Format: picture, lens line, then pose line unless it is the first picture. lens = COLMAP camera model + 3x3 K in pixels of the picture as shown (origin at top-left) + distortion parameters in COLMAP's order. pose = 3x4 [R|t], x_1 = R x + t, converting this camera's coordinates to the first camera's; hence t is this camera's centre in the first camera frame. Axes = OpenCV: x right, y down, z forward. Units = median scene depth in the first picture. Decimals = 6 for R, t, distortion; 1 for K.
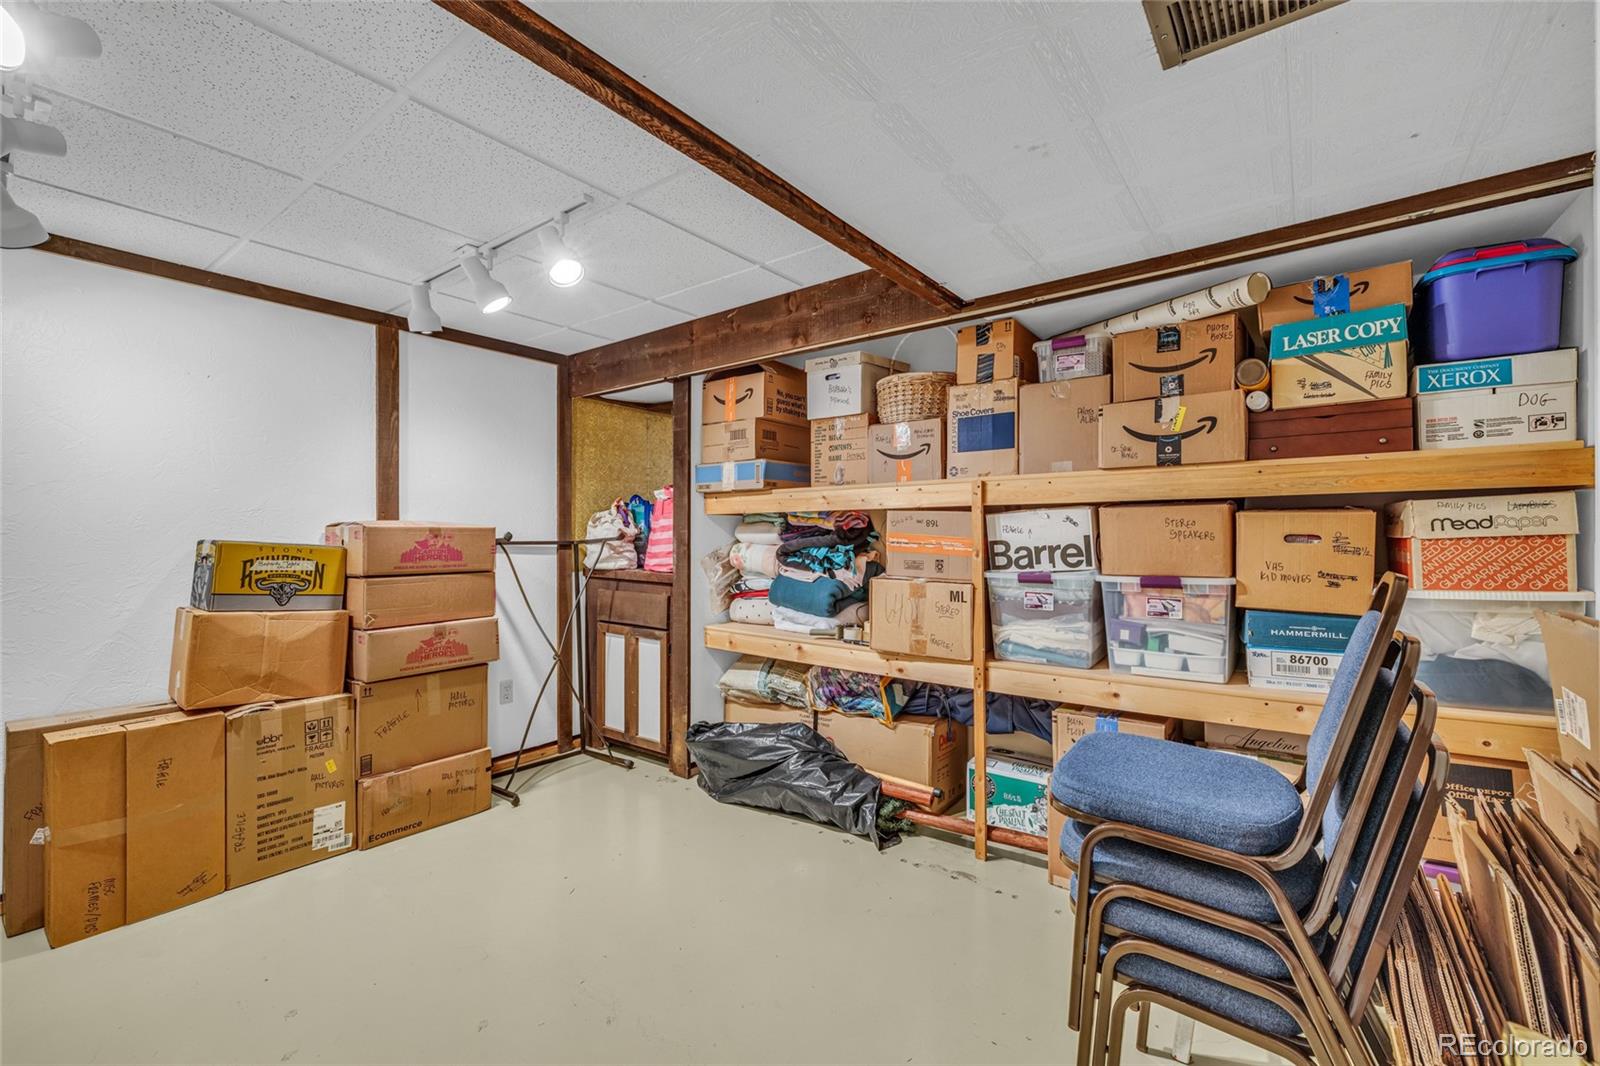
lens RADIAL K [[666.2, 0, 799.2], [0, 666.2, 537.1], [0, 0, 1]] dist [-0.003036, 0.001169]
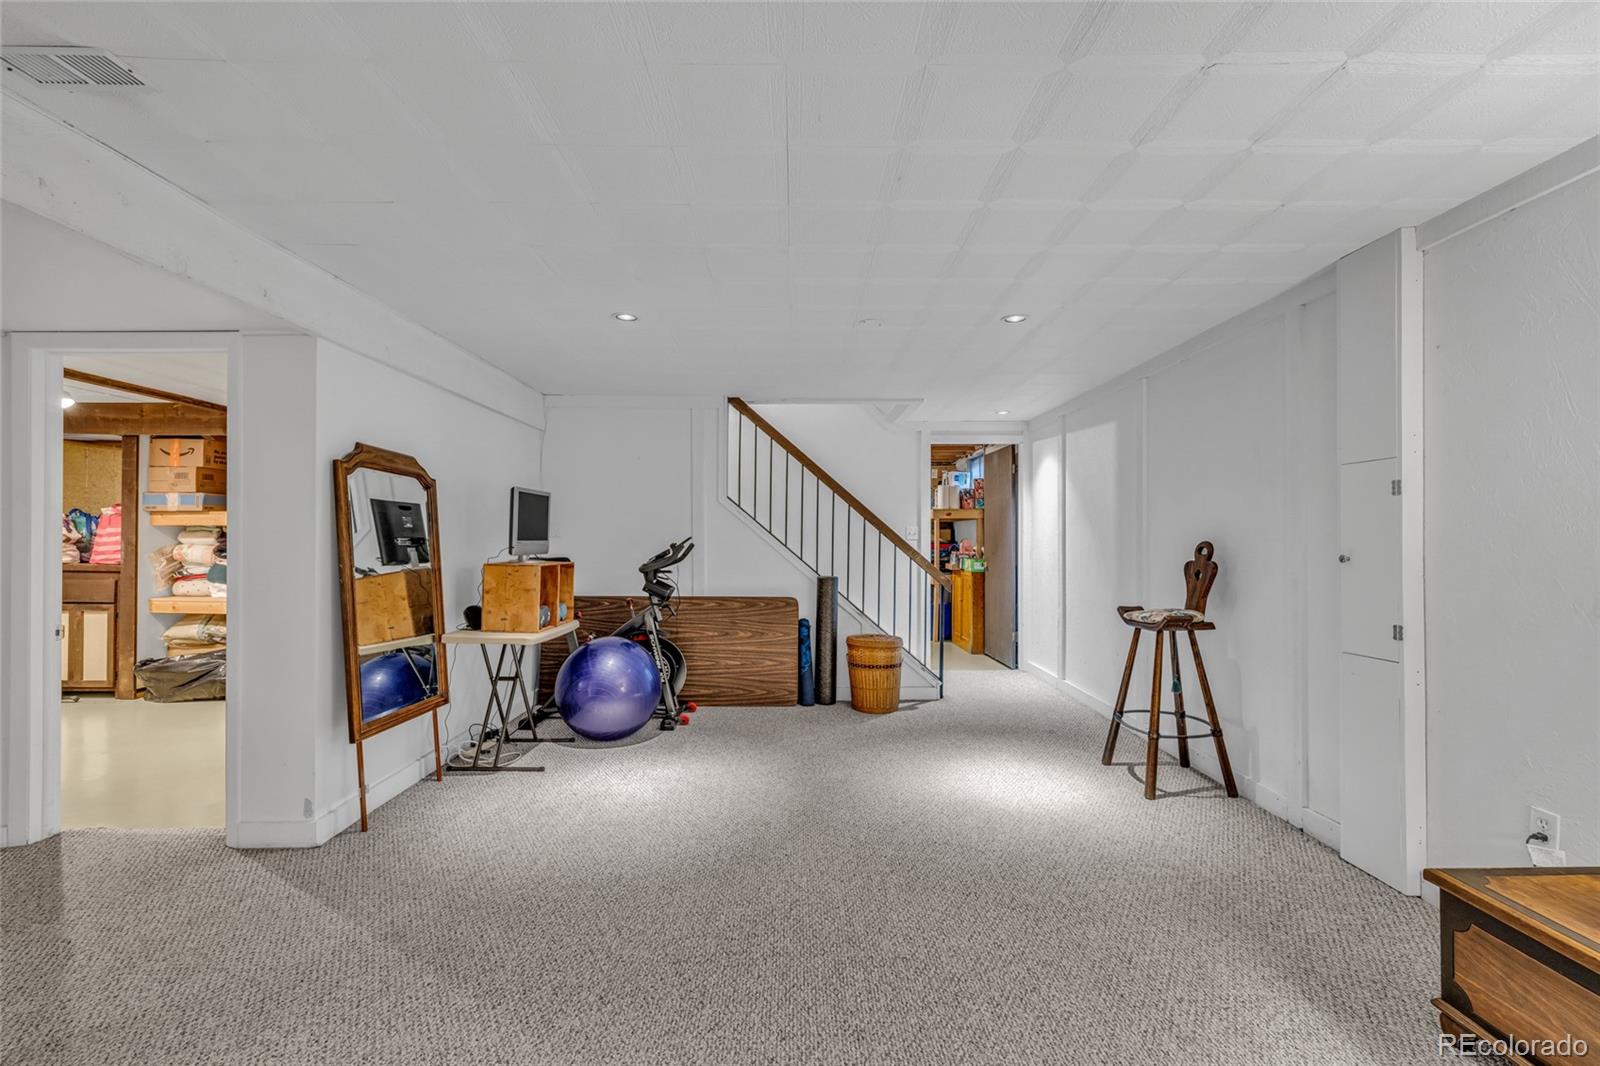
lens RADIAL K [[666.2, 0, 809.3], [0, 666.2, 535.6], [0, 0, 1]] dist [-0.003036, 0.001169]
pose [[0.785469, 0.006479, 0.618868, 0.099928], [-0.001546, 0.999963, -0.008506, -0.000485], [-0.618900, 0.005724, 0.785449, -1.125056]]
